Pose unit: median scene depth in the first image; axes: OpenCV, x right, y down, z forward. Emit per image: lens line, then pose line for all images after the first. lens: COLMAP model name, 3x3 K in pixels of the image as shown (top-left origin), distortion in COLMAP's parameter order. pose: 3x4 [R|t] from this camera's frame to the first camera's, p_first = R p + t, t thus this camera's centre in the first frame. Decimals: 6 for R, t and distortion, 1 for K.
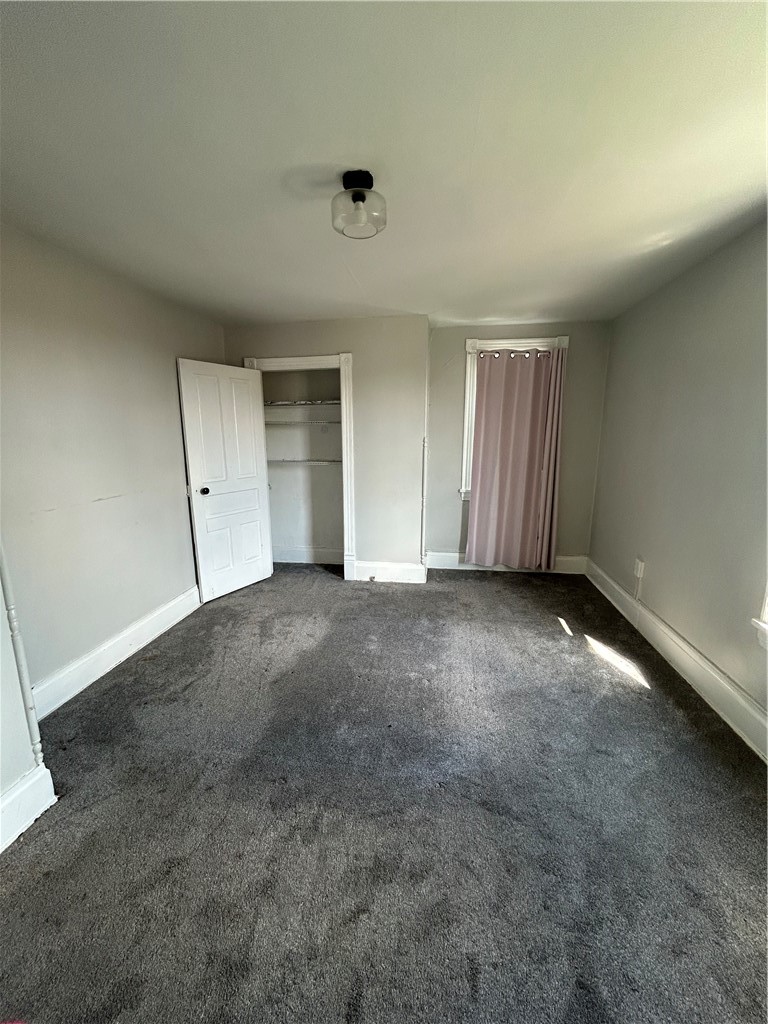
lens RADIAL K [[410.8, 0, 383.1], [0, 410.8, 510.4], [0, 0, 1]] dist [-0.001625, -0.000192]
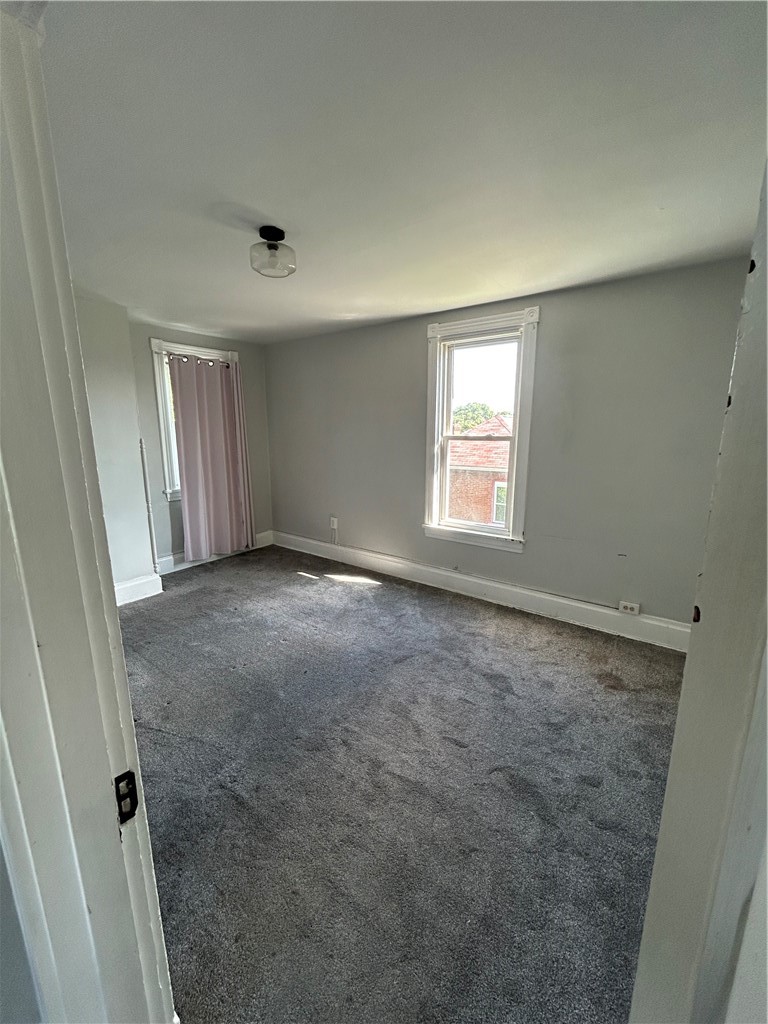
lens RADIAL K [[410.8, 0, 383.1], [0, 410.8, 510.4], [0, 0, 1]] dist [-0.001625, -0.000192]
pose [[0.479216, -0.170589, 0.860960, -0.494273], [0.162277, 0.981239, 0.104097, -0.026943], [-0.862565, 0.089829, 0.497908, 0.076818]]
